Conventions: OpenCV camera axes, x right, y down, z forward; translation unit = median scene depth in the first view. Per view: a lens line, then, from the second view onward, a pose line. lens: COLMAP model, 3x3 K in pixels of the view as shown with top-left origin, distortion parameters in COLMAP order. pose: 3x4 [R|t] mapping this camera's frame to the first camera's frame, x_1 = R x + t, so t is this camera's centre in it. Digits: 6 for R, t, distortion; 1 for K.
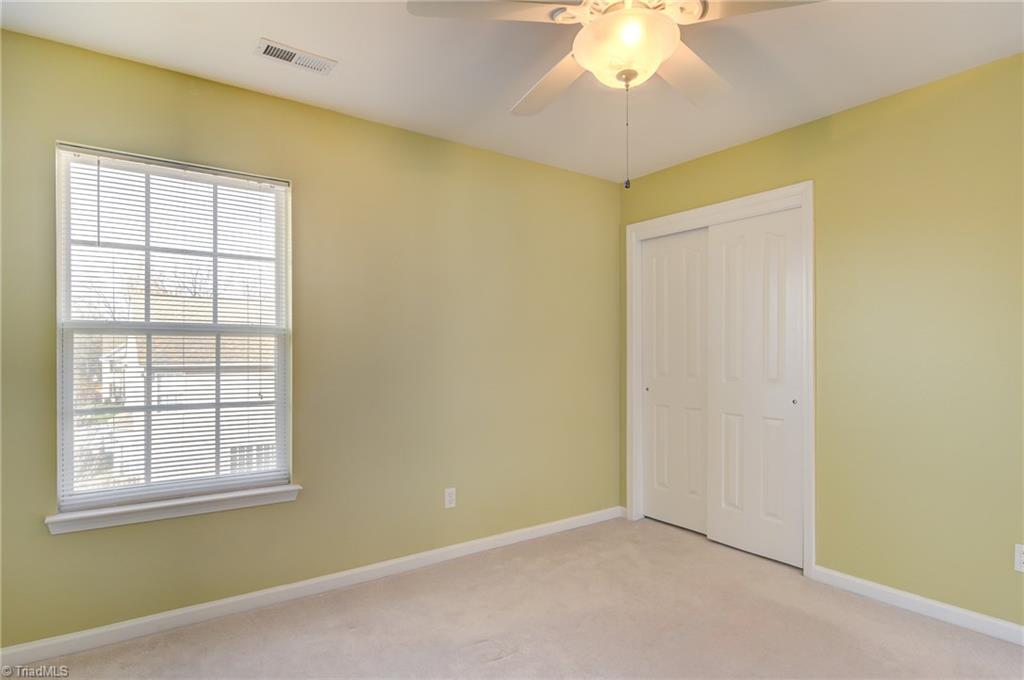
lens RADIAL K [[569.0, 0, 508.5], [0, 569.0, 349.2], [0, 0, 1]] dist [-0.002993, -0.001944]
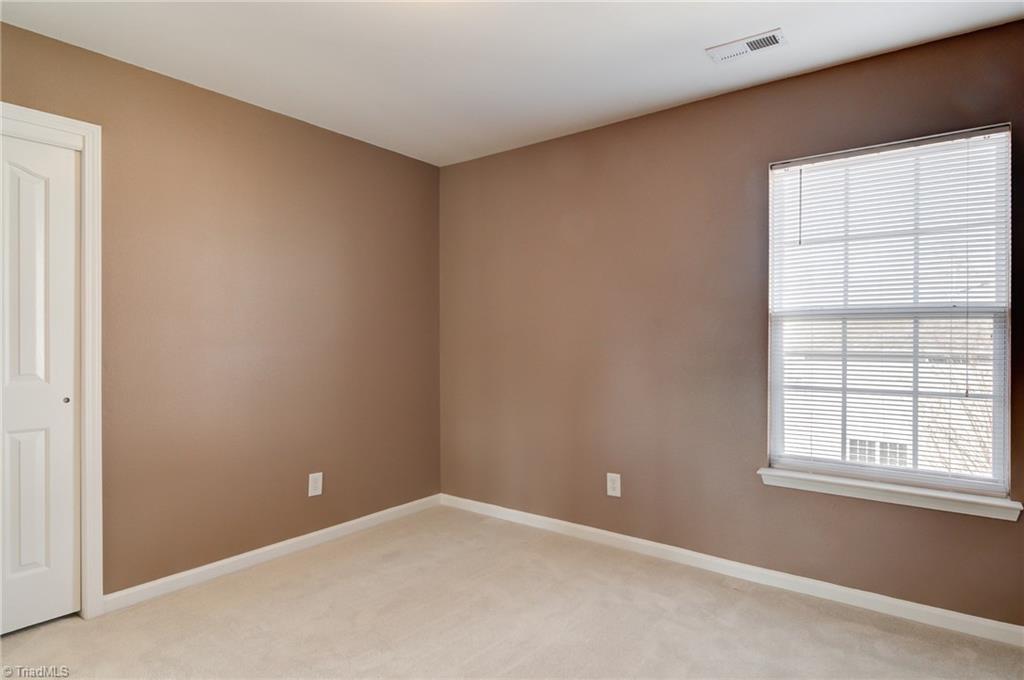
lens RADIAL K [[549.9, 0, 509.7], [0, 549.9, 337.8], [0, 0, 1]] dist [-0.015244, -0.000421]
pose [[0.263827, 0.004742, -0.964558, 0.192364], [0.002623, 0.999981, 0.005634, -0.000349], [0.964566, -0.004016, 0.263809, 0.140575]]
